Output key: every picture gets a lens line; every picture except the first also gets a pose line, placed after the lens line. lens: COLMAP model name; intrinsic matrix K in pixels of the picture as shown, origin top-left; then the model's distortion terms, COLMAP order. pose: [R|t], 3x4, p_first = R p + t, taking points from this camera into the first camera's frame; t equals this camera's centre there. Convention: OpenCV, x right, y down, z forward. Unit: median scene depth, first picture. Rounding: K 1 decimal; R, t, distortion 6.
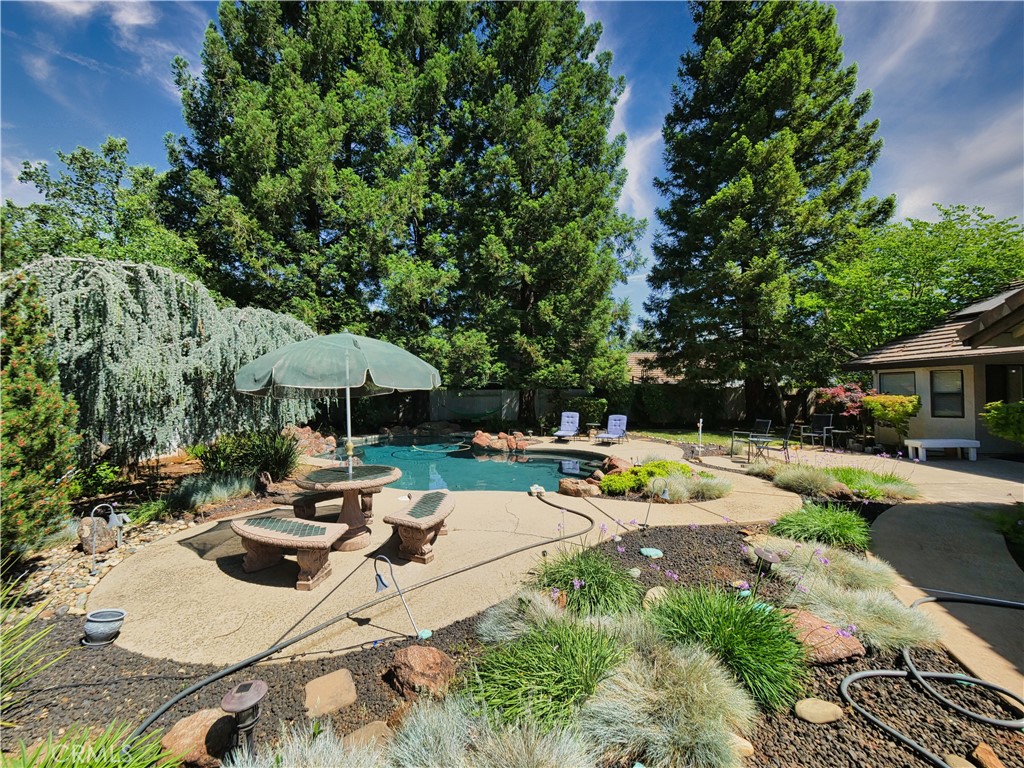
lens RADIAL K [[422.7, 0, 499.3], [0, 422.7, 396.0], [0, 0, 1]] dist [0.001845, 0.000323]
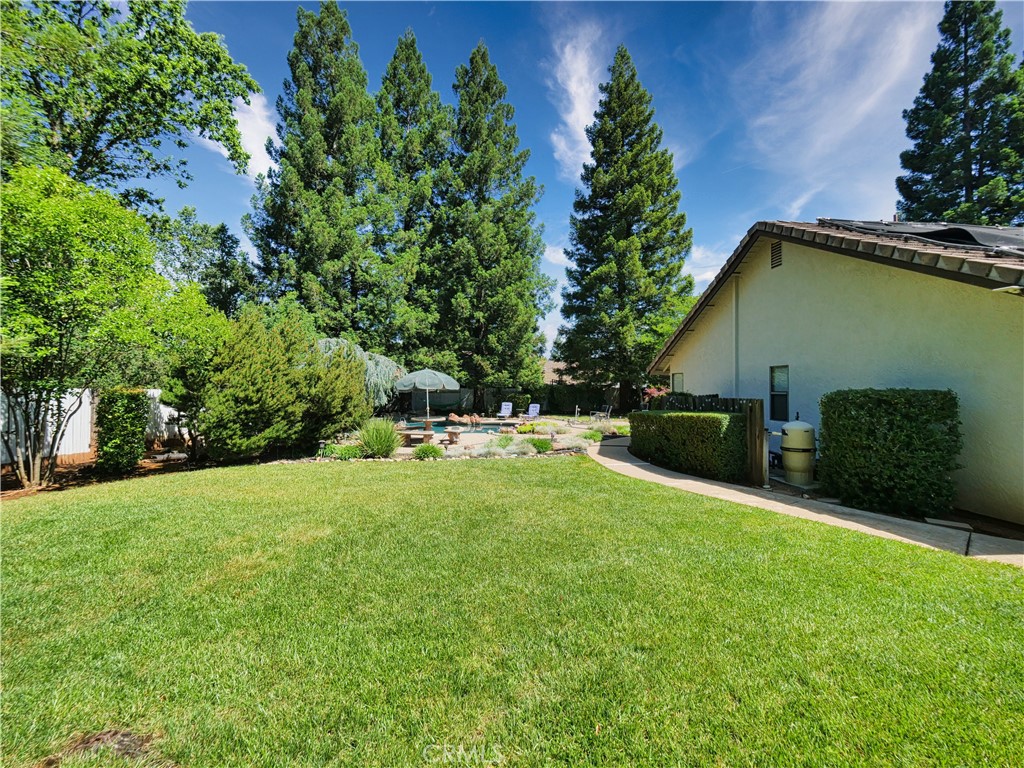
lens RADIAL K [[422.7, 0, 499.3], [0, 422.7, 396.0], [0, 0, 1]] dist [0.001845, 0.000323]
pose [[0.990449, 0.006475, 0.137726, -0.085660], [-0.007378, 0.999955, 0.006045, 0.002442], [-0.137681, -0.007003, 0.990452, -0.603294]]
